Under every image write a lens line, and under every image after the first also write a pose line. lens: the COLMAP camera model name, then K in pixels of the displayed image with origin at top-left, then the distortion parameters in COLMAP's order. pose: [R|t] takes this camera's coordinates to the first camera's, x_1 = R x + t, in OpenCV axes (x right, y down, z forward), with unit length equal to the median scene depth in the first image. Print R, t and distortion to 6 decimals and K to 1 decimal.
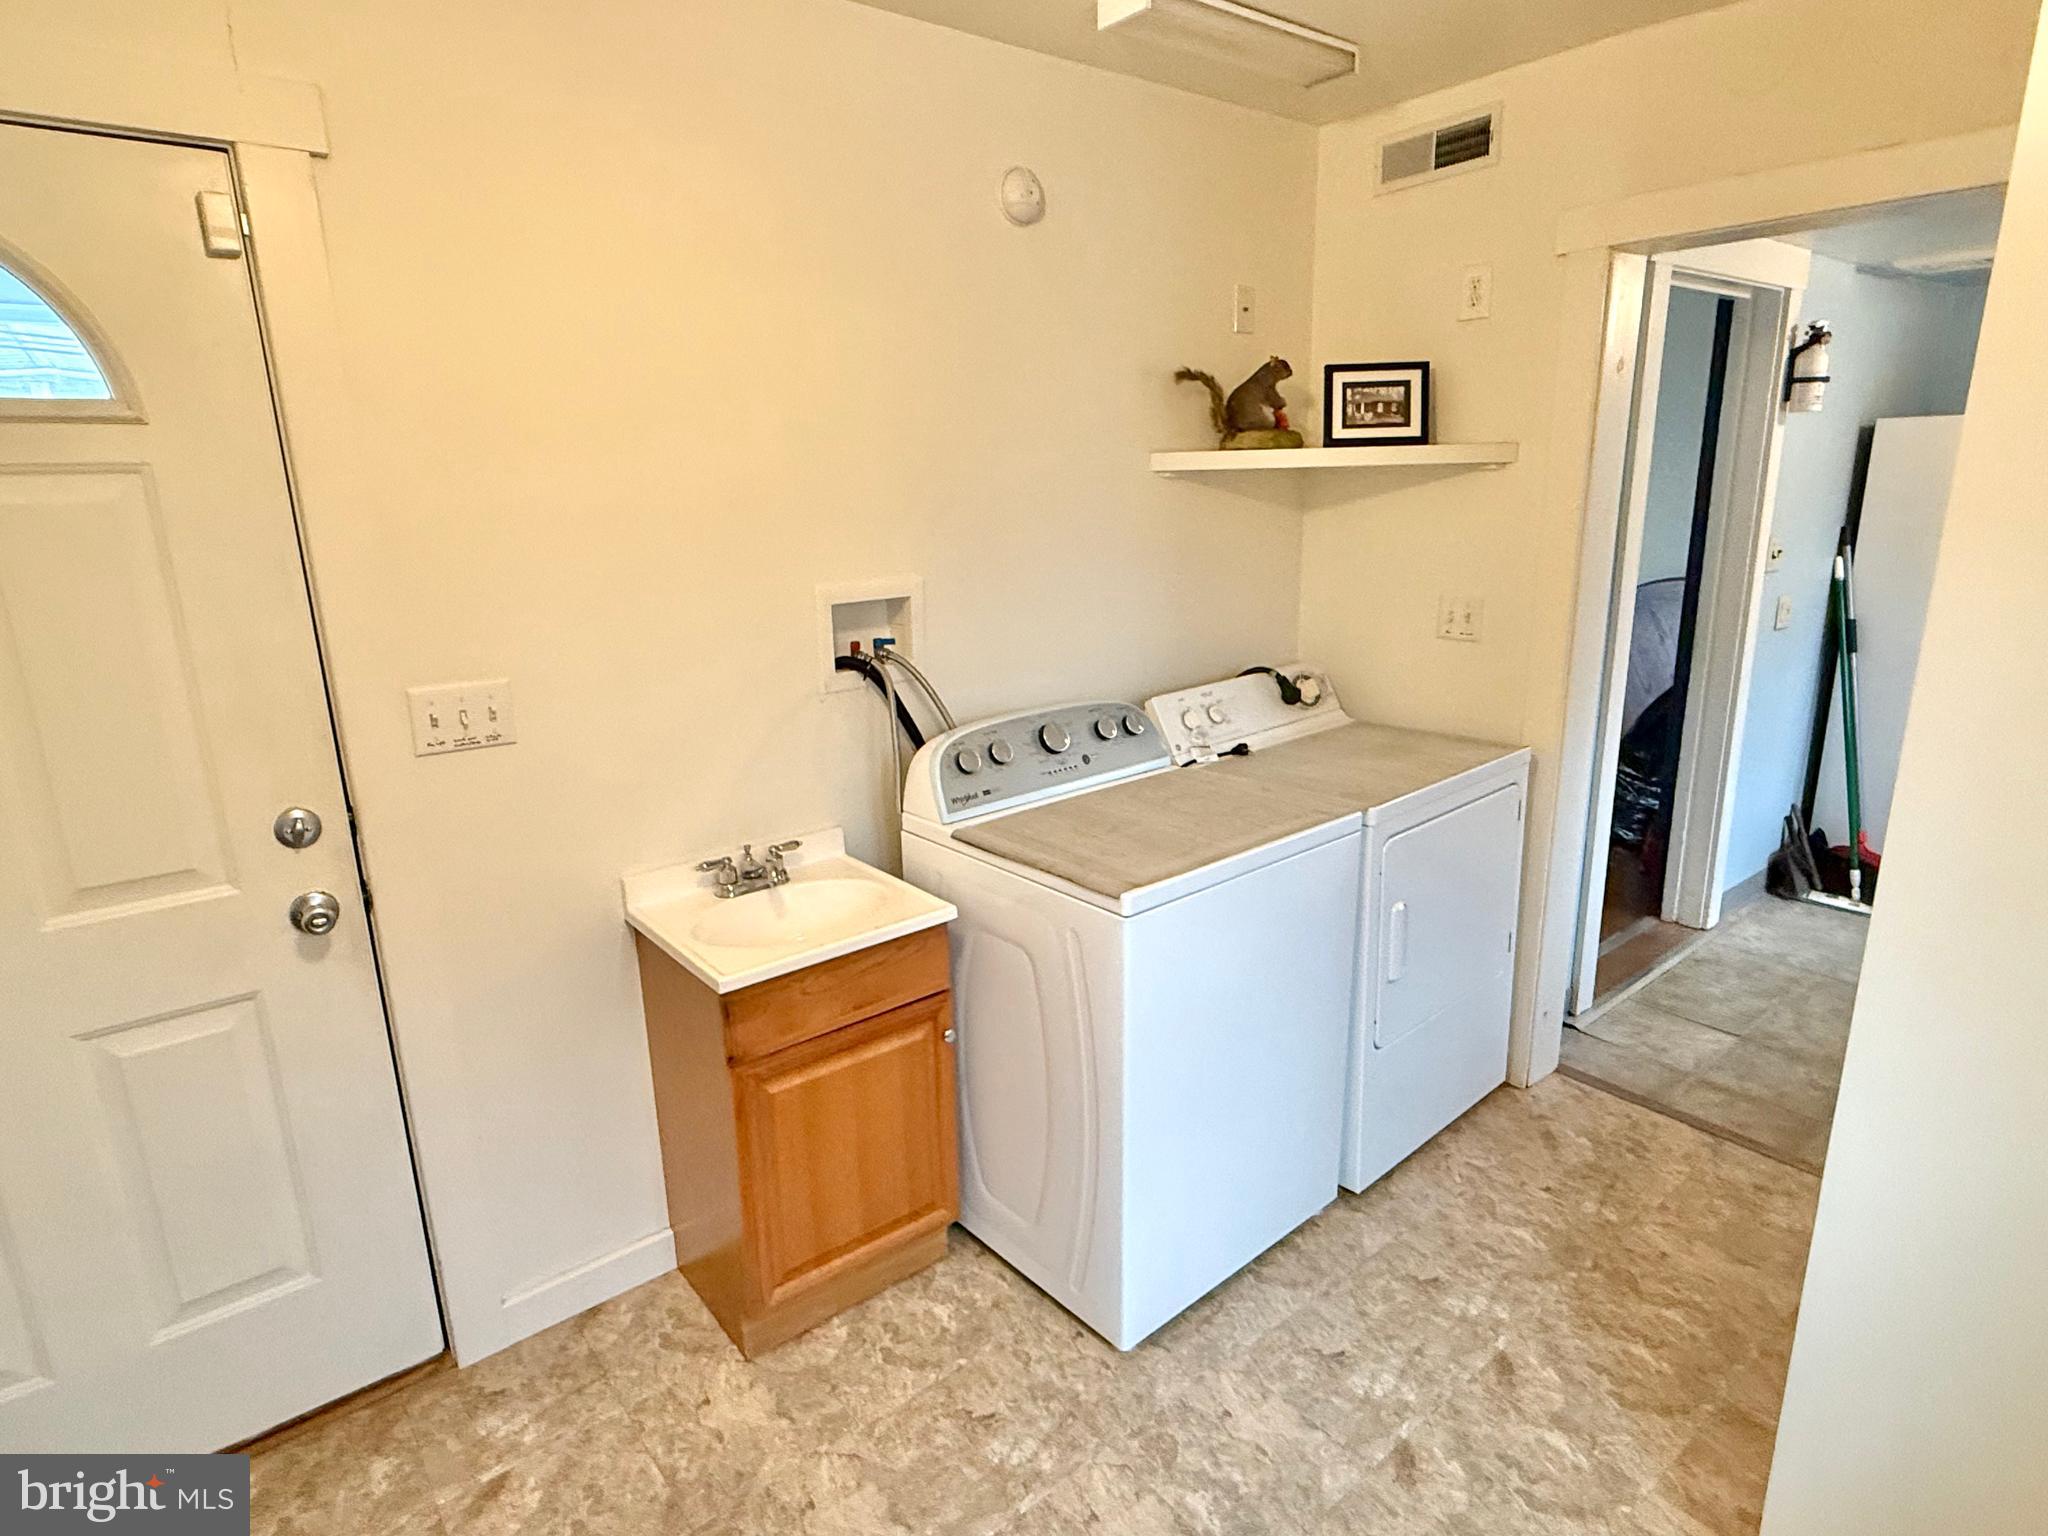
lens RADIAL K [[1124.2, 0, 1023.3], [0, 1124.2, 768.5], [0, 0, 1]] dist [-0.000104, -0.000342]
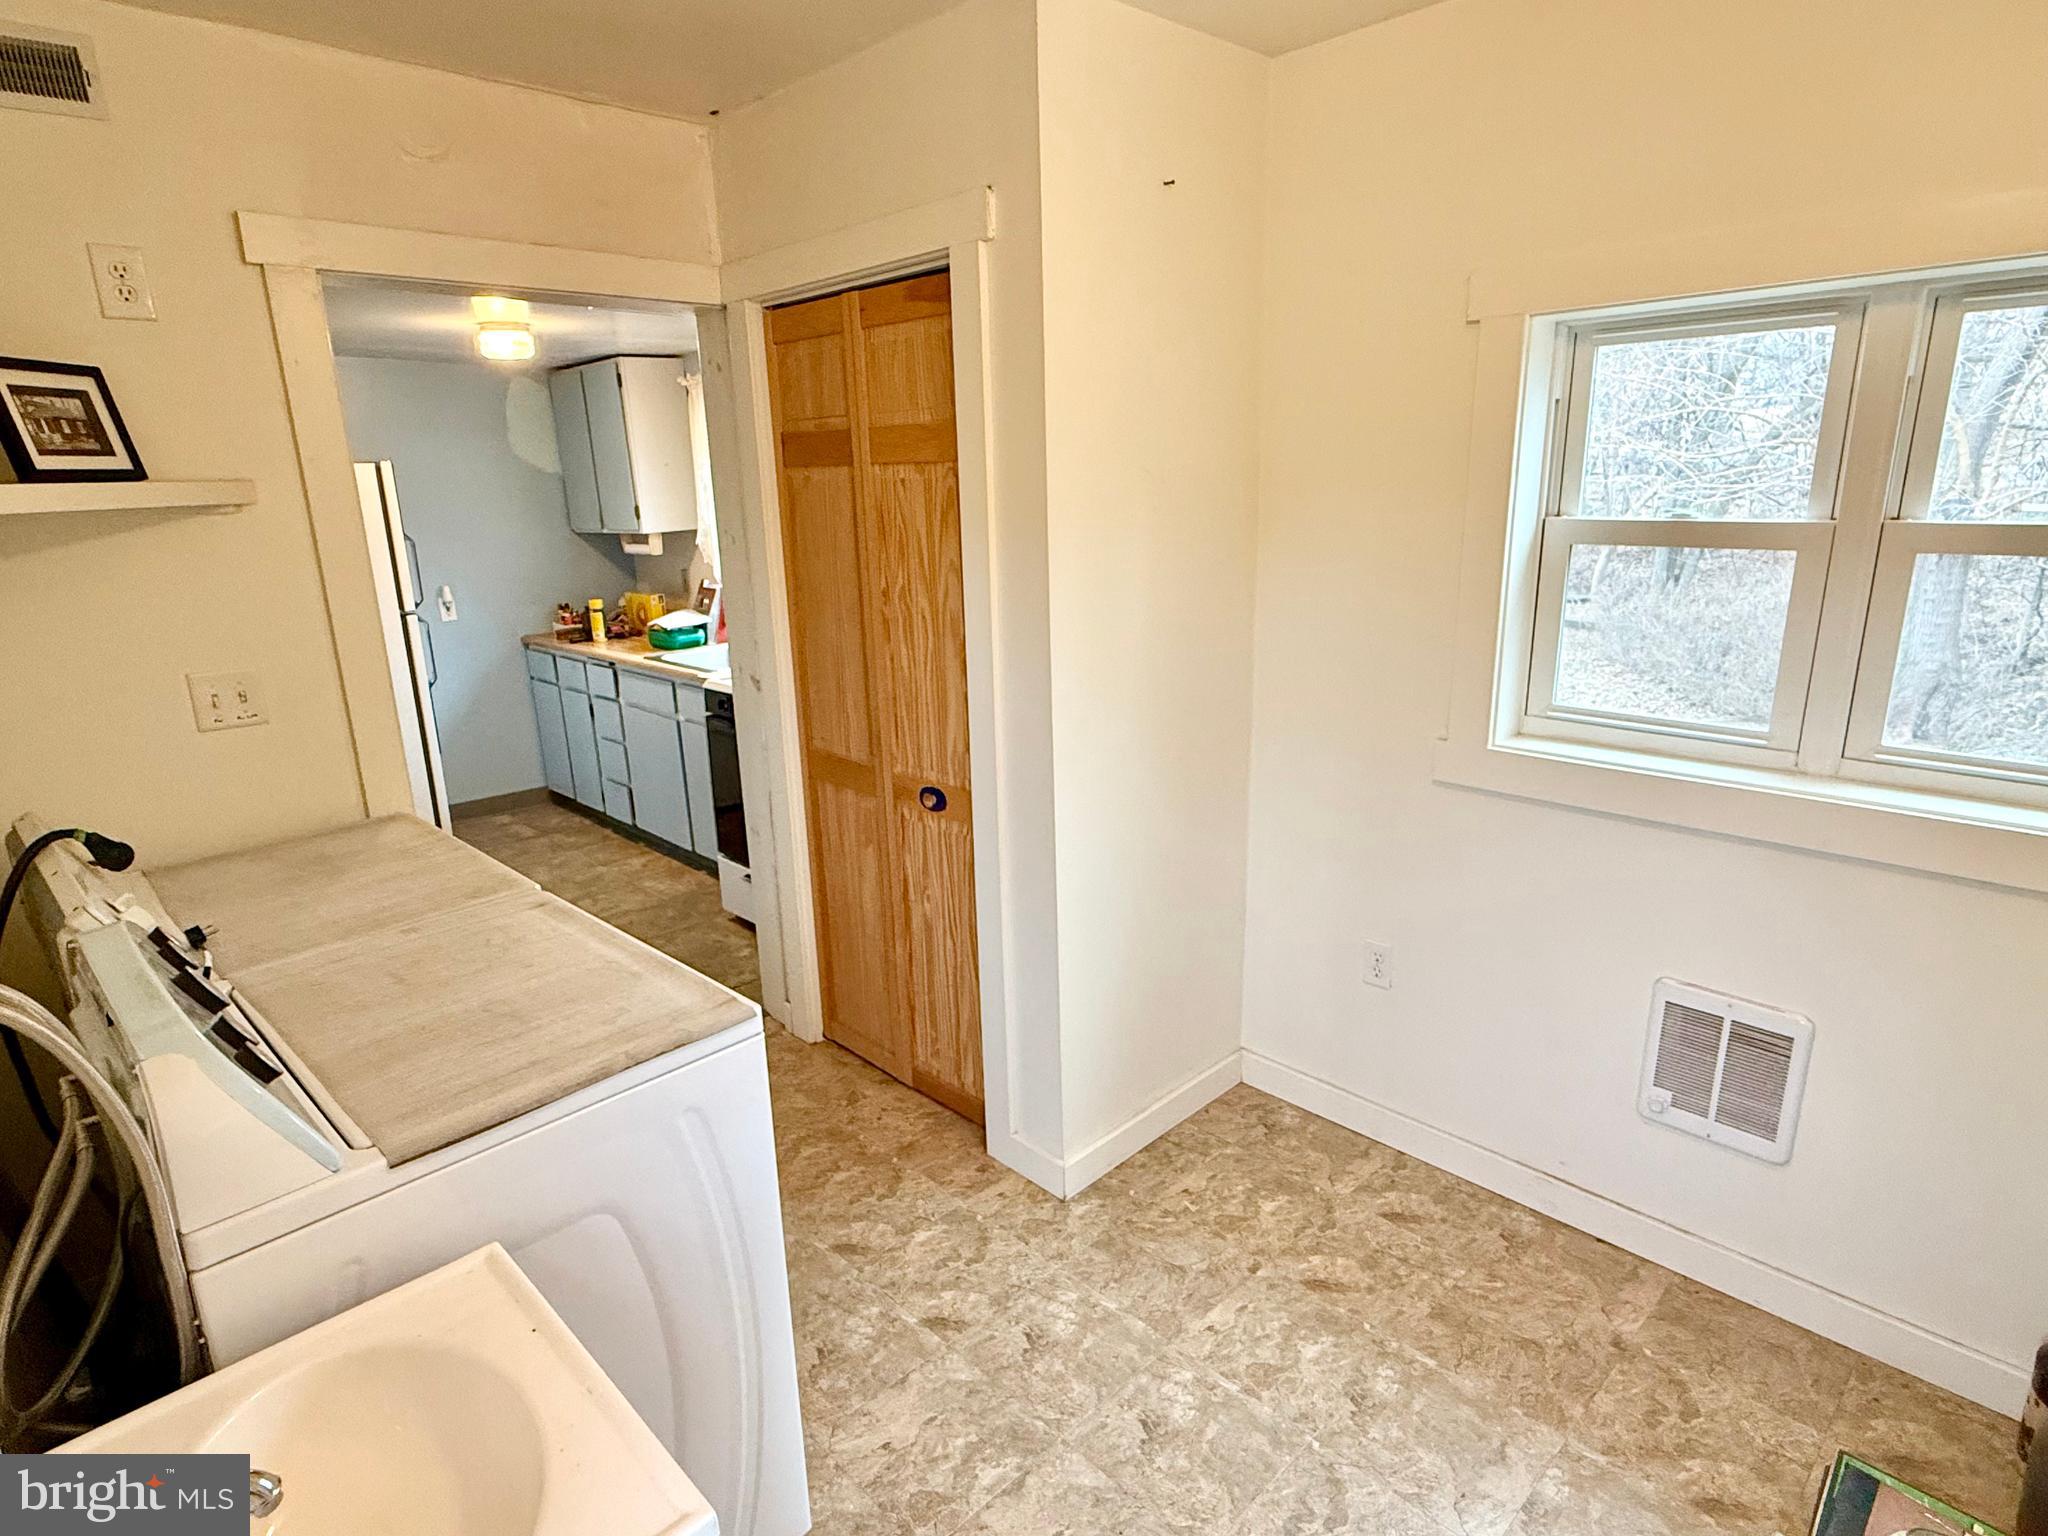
lens RADIAL K [[1124.2, 0, 1025.3], [0, 1124.2, 768.2], [0, 0, 1]] dist [-0.000104, -0.000342]
pose [[-0.099139, -0.233290, 0.967340, -0.631949], [0.281227, 0.925929, 0.252124, -0.186957], [-0.954507, 0.297038, -0.026188, 0.716288]]
